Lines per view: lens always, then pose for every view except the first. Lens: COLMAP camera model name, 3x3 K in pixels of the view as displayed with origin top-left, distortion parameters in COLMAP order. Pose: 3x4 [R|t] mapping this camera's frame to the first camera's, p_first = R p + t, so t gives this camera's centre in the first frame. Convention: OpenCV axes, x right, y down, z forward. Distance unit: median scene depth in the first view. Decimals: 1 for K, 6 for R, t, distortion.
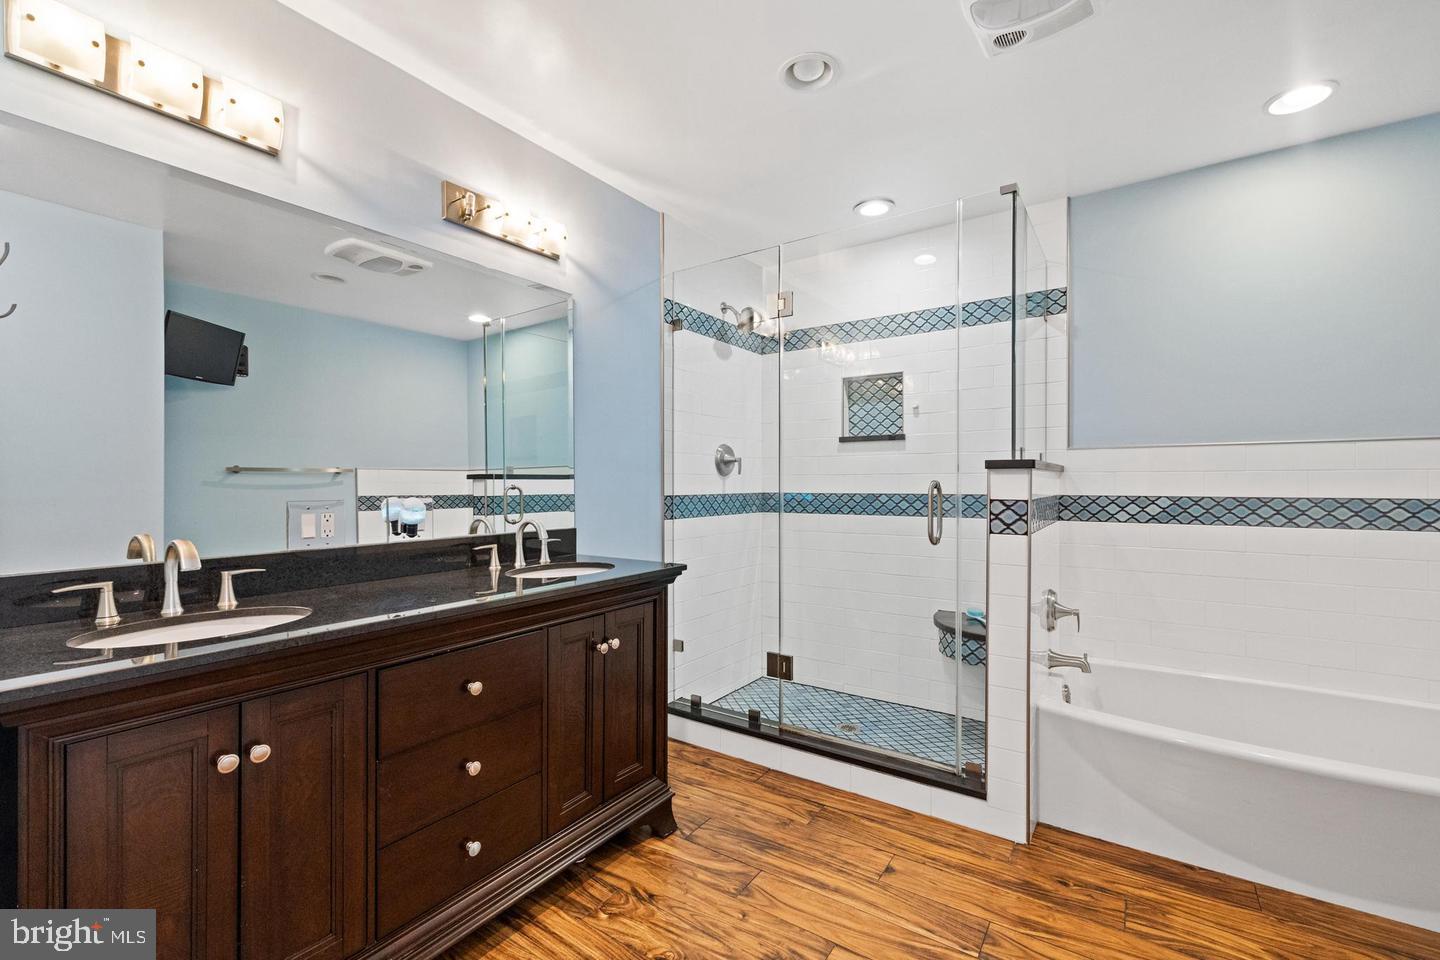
lens RADIAL K [[606.8, 0, 720.2], [0, 606.8, 474.8], [0, 0, 1]] dist [0.001146, 0.000371]
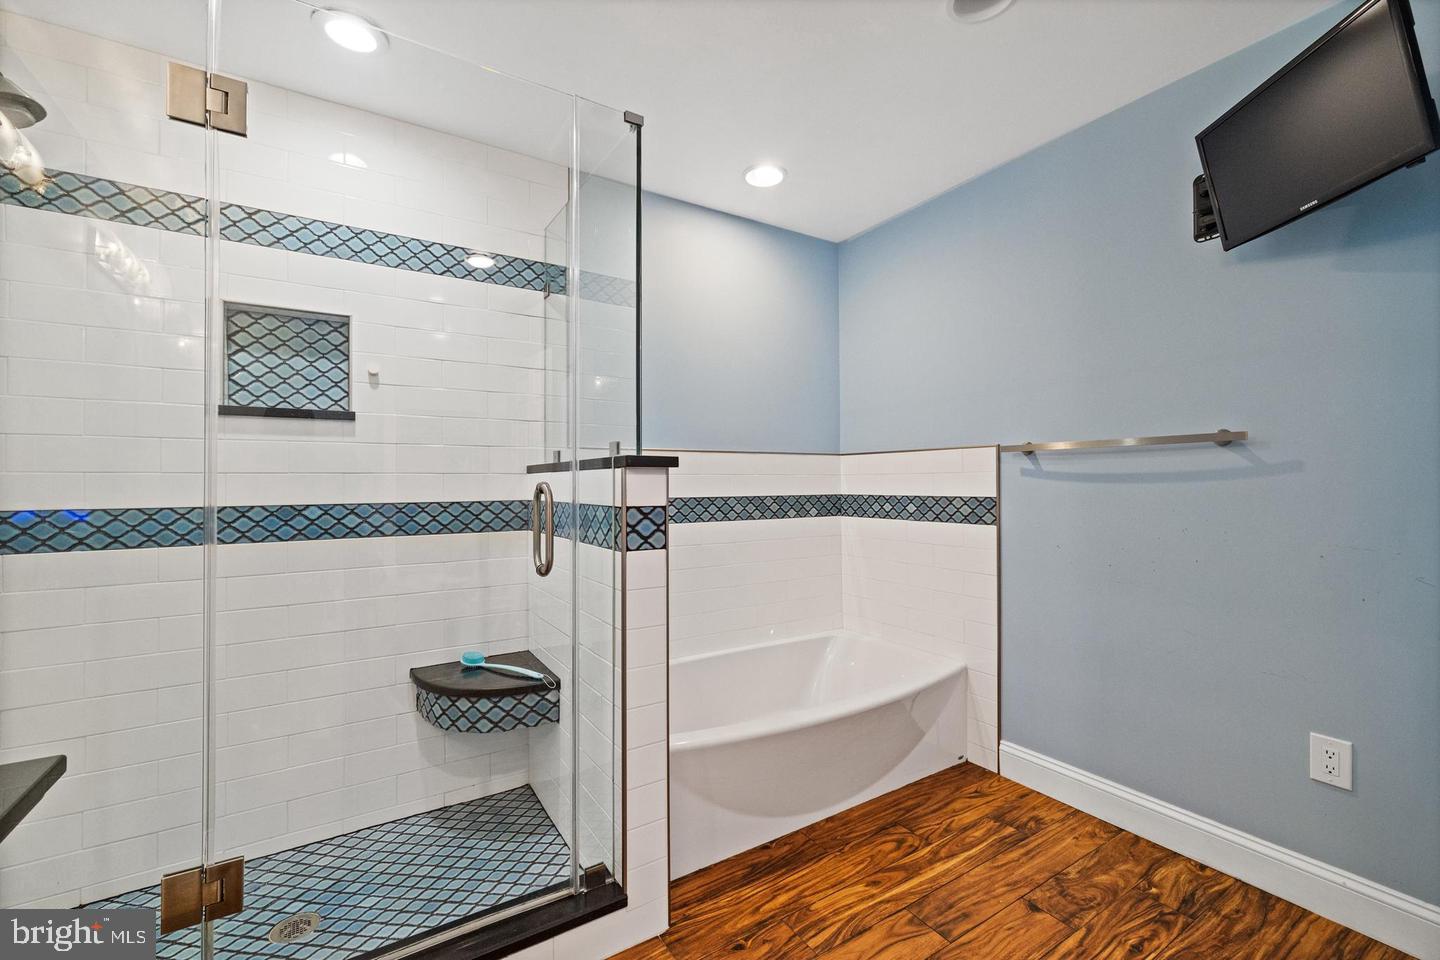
lens RADIAL K [[606.8, 0, 720.2], [0, 606.8, 474.8], [0, 0, 1]] dist [0.001146, 0.000371]
pose [[0.392300, 0.013254, 0.919742, -0.193222], [-0.006064, 0.999912, -0.011823, 0.007665], [-0.919817, -0.000939, 0.392346, 0.529959]]
